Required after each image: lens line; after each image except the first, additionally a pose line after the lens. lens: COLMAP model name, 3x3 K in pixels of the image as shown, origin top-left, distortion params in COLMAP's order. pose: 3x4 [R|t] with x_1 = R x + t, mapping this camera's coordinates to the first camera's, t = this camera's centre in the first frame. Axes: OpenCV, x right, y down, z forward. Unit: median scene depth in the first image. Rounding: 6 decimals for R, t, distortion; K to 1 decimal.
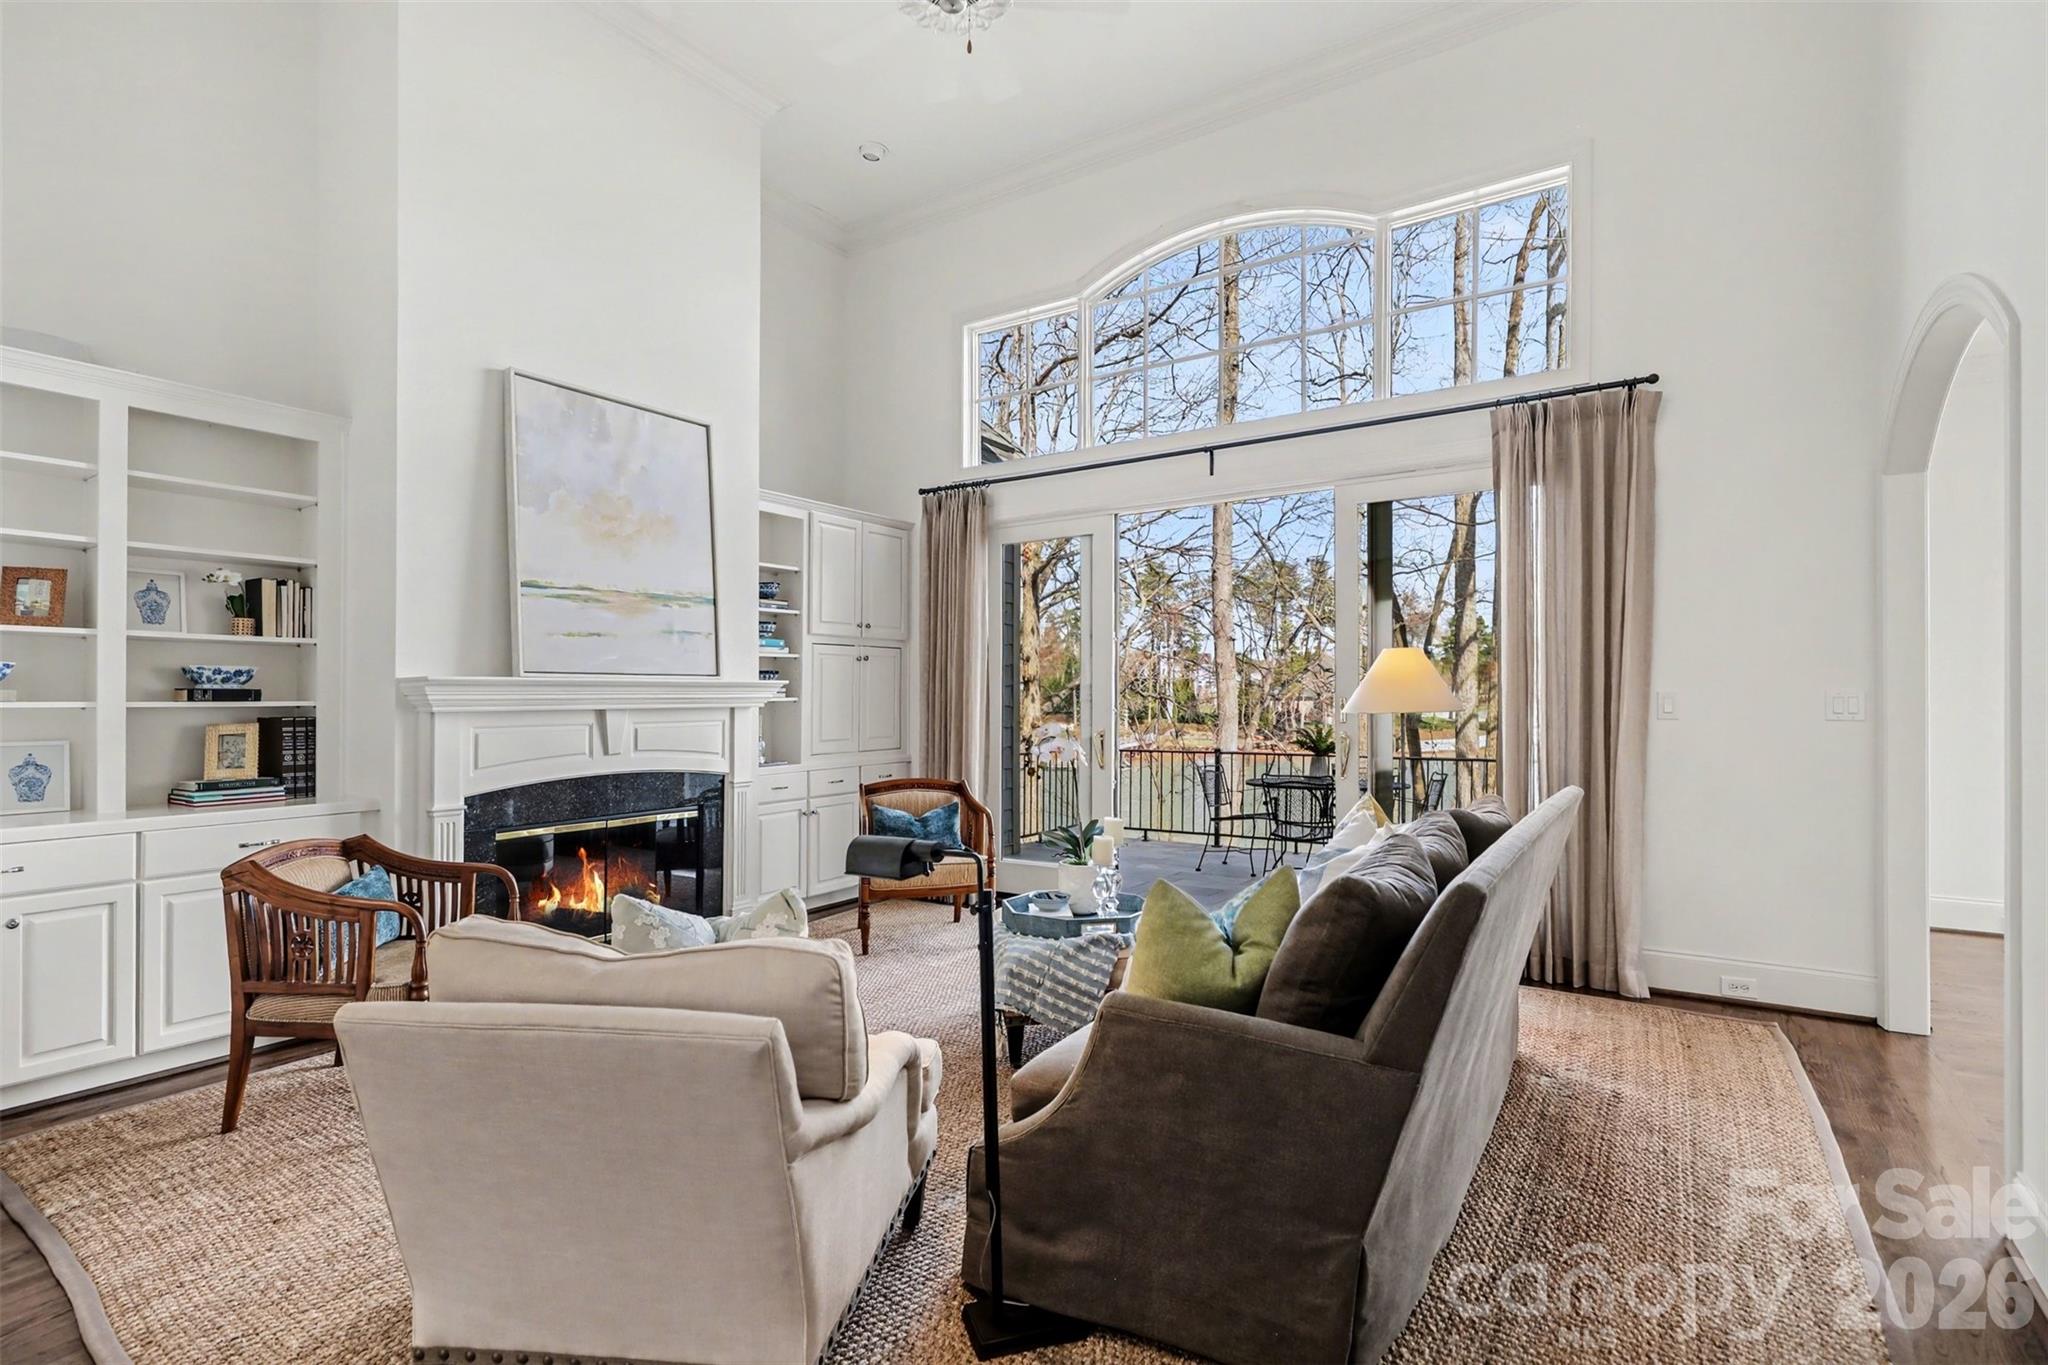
lens RADIAL K [[944.5, 0, 1017.7], [0, 944.5, 699.7], [0, 0, 1]] dist [0.000013, 0.001071]
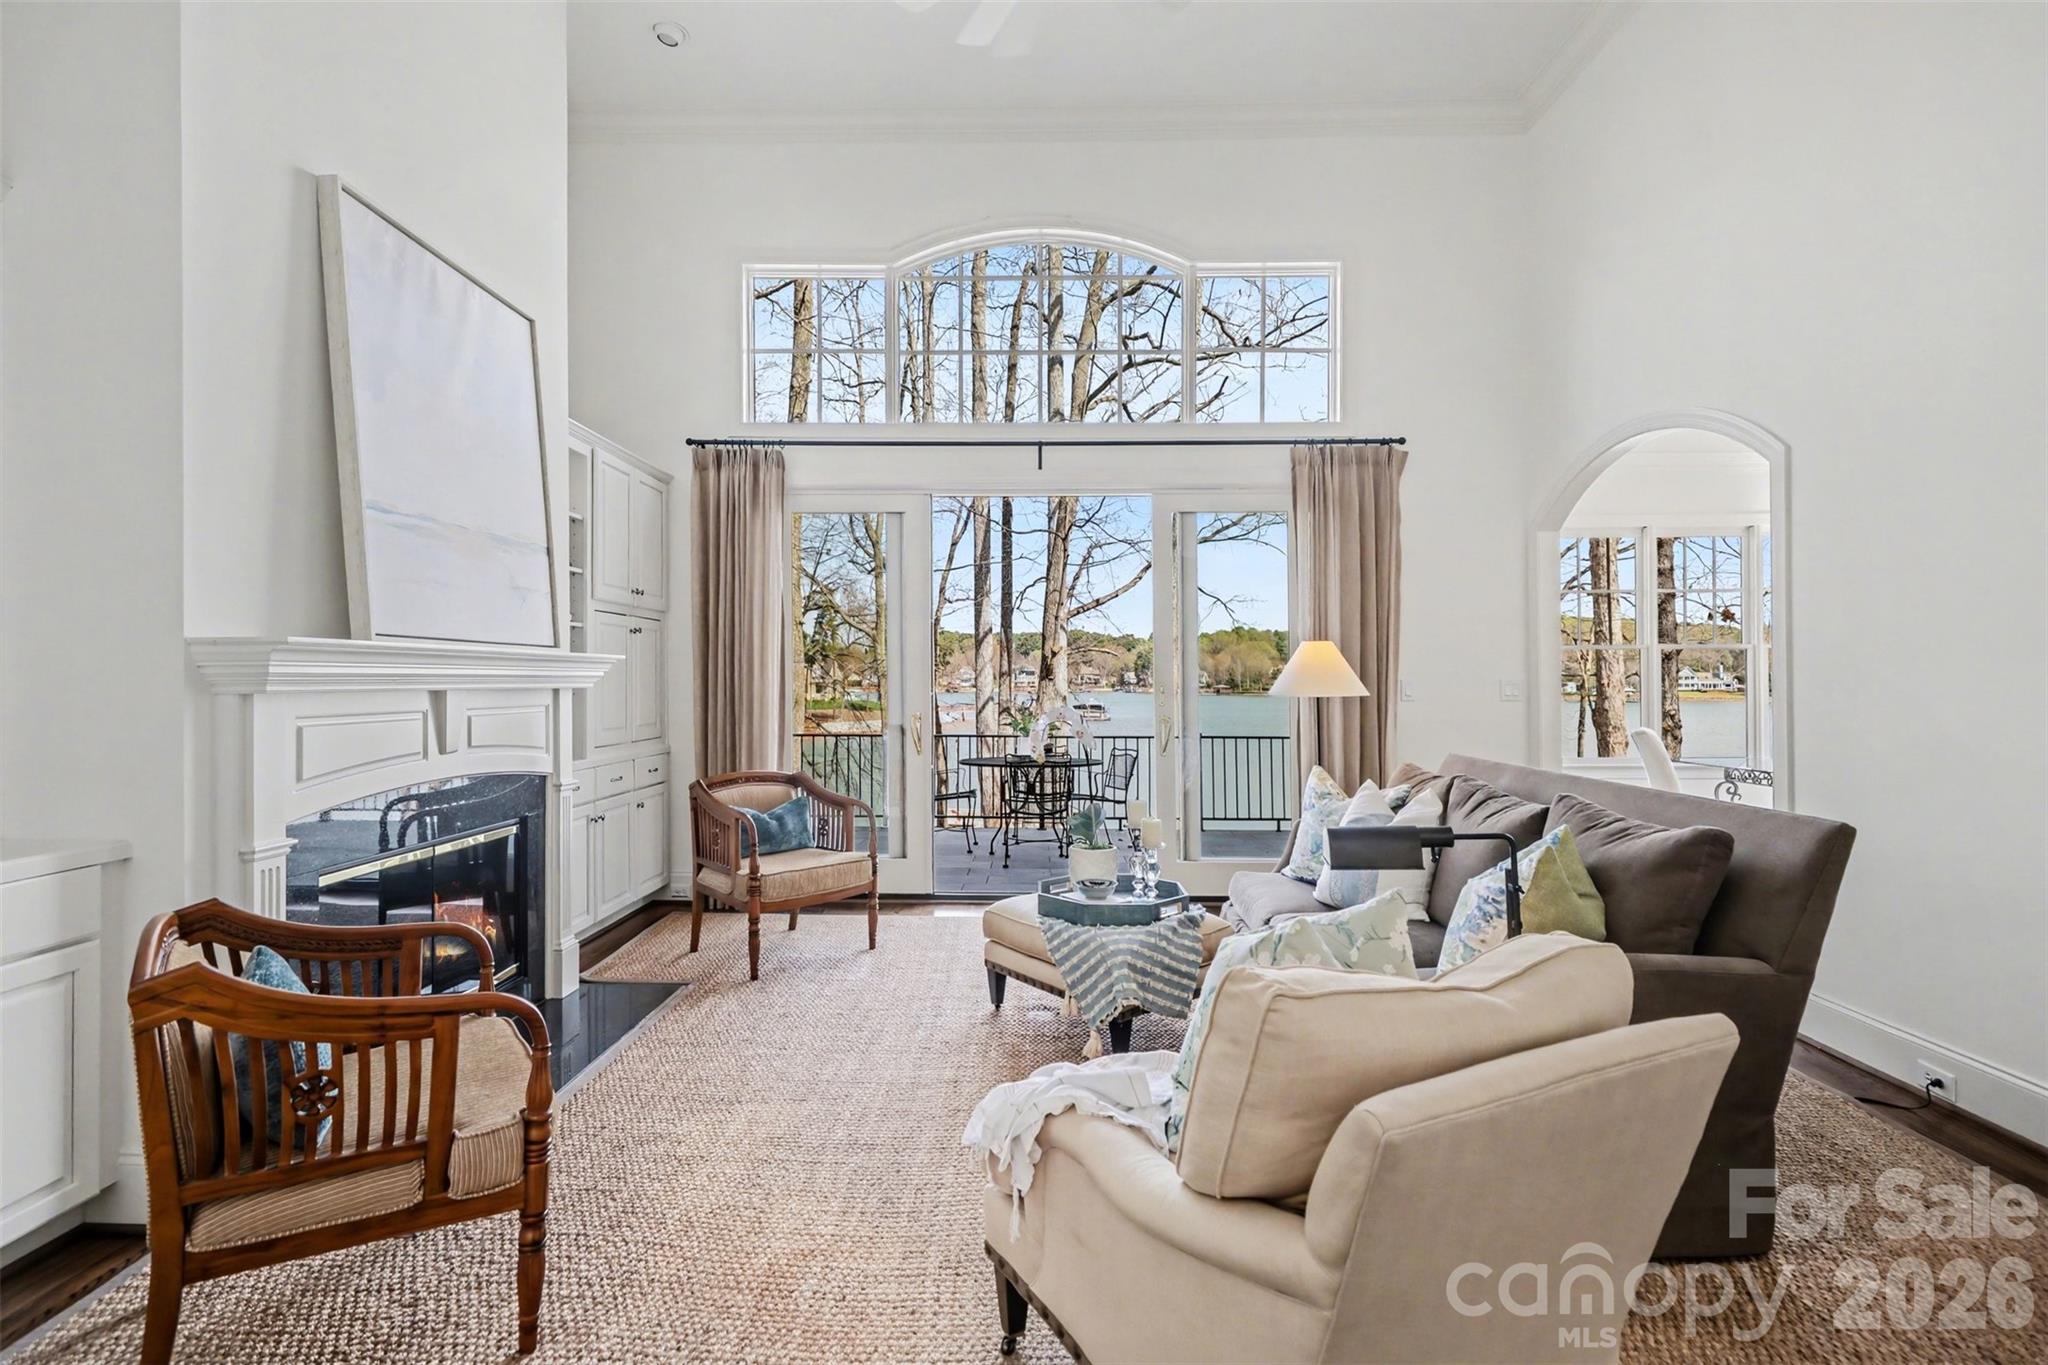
lens RADIAL K [[917.8, 0, 1033.5], [0, 917.8, 670.4], [0, 0, 1]] dist [0.015790, 0.000278]
pose [[0.858528, 0.015884, 0.512521, -0.372476], [-0.008814, 0.999830, -0.016222, 0.002396], [-0.512692, 0.009410, 0.858521, 0.155604]]
